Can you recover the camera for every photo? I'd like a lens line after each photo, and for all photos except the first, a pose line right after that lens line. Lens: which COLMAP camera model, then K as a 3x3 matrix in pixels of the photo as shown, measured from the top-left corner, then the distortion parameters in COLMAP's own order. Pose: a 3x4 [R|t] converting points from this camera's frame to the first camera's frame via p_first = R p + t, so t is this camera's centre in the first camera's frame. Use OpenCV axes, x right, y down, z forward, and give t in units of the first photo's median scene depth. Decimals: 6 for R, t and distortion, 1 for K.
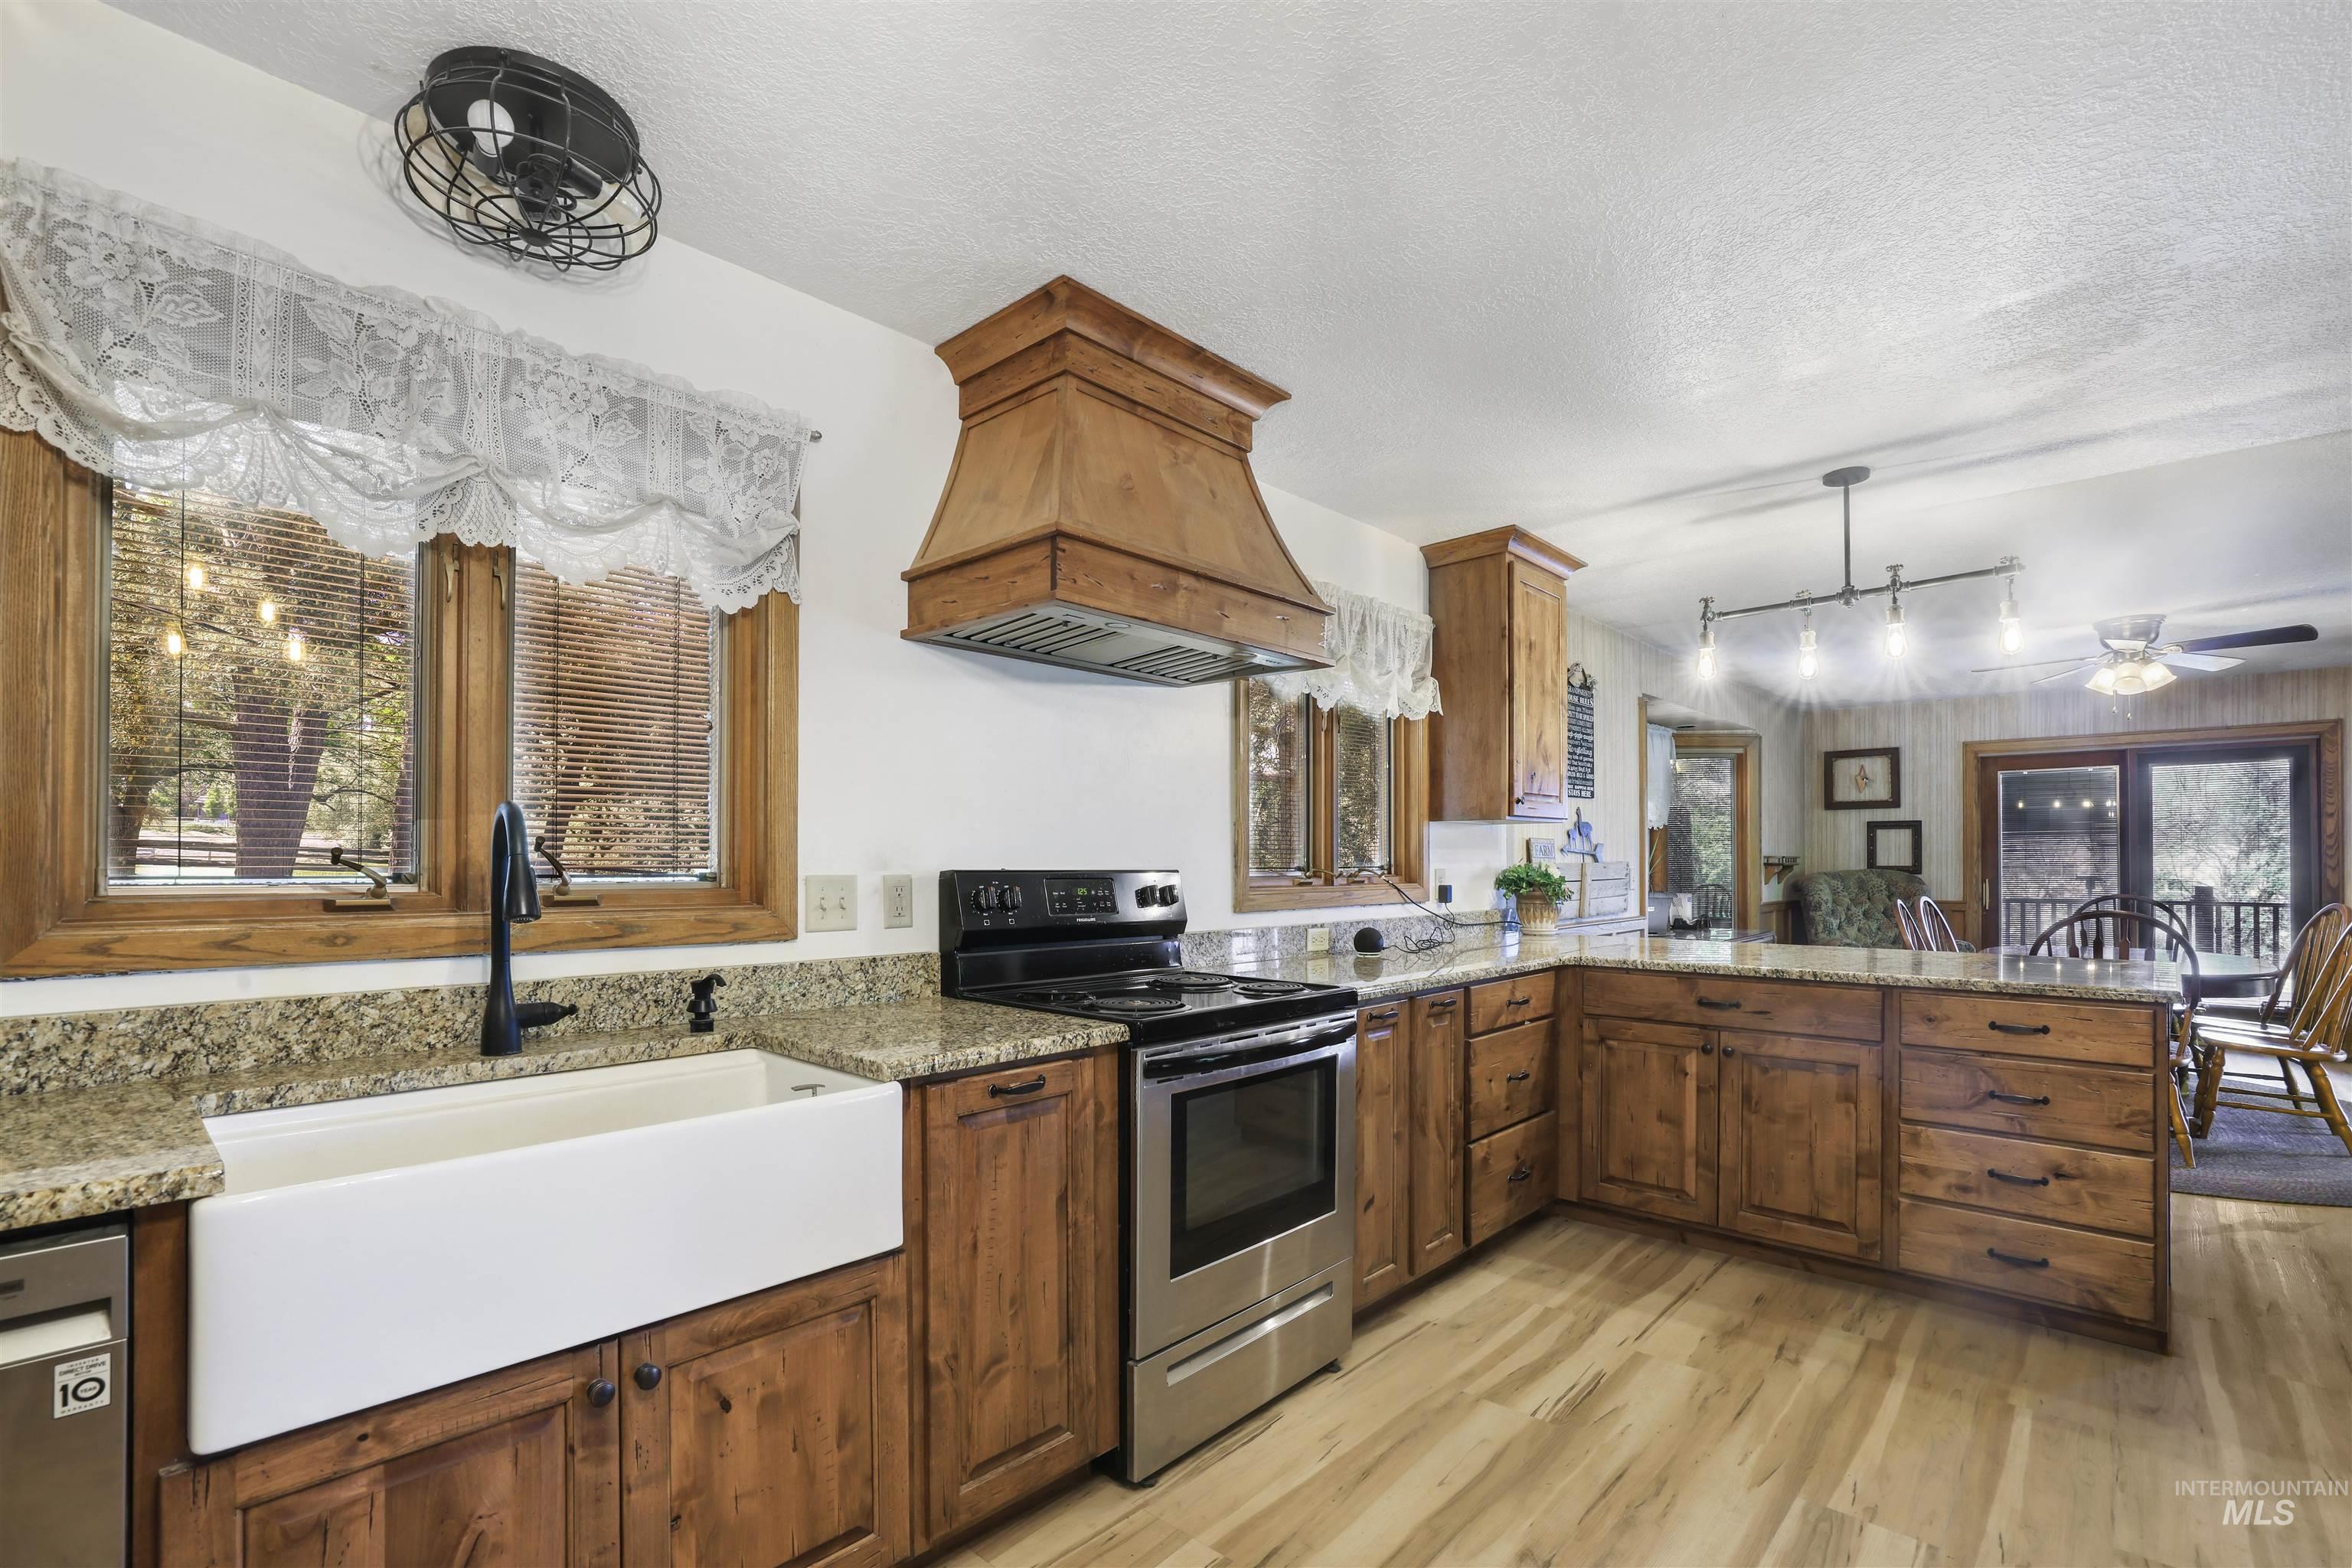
lens RADIAL K [[1070.7, 0, 1173.7], [0, 1070.7, 845.0], [0, 0, 1]] dist [-0.058181, 0.021539]
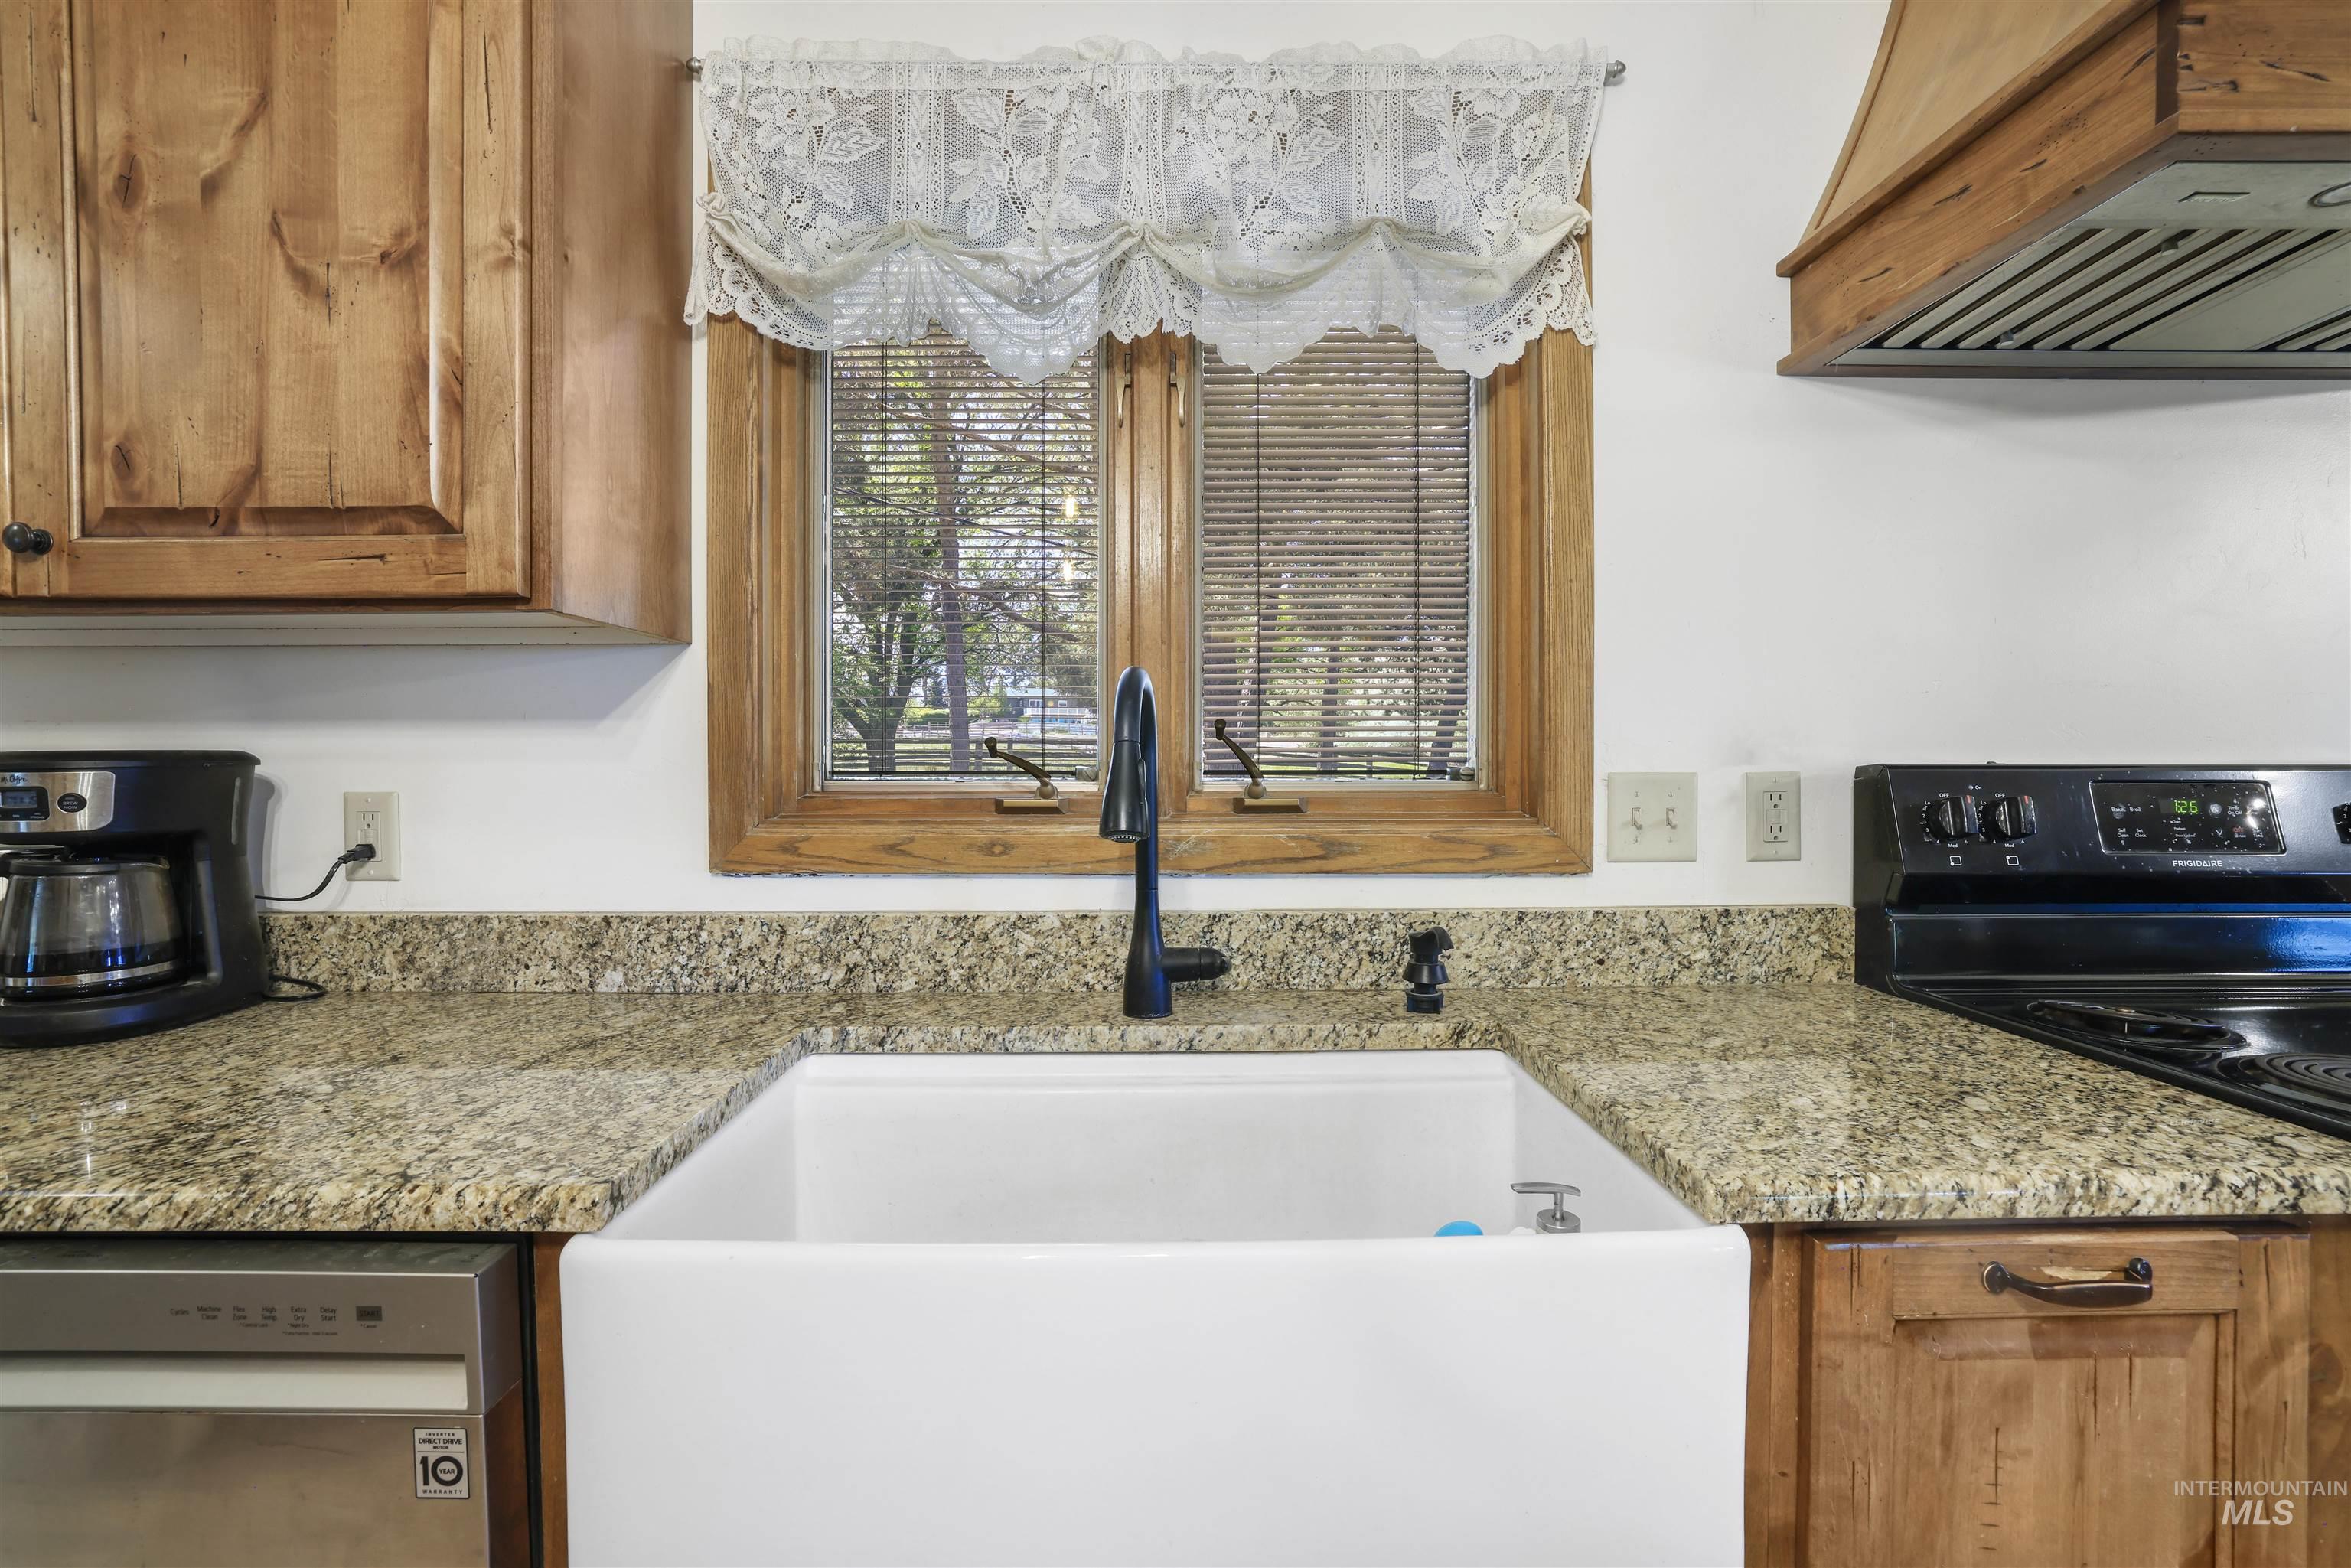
lens RADIAL K [[1027.0, 0, 1140.5], [0, 1027.0, 783.8], [0, 0, 1]] dist [-0.045539, 0.017865]
pose [[0.674120, 0.014325, -0.738483, -0.101563], [0.016859, 0.999253, 0.034773, 0.011263], [0.738430, -0.035891, 0.673374, 0.457658]]
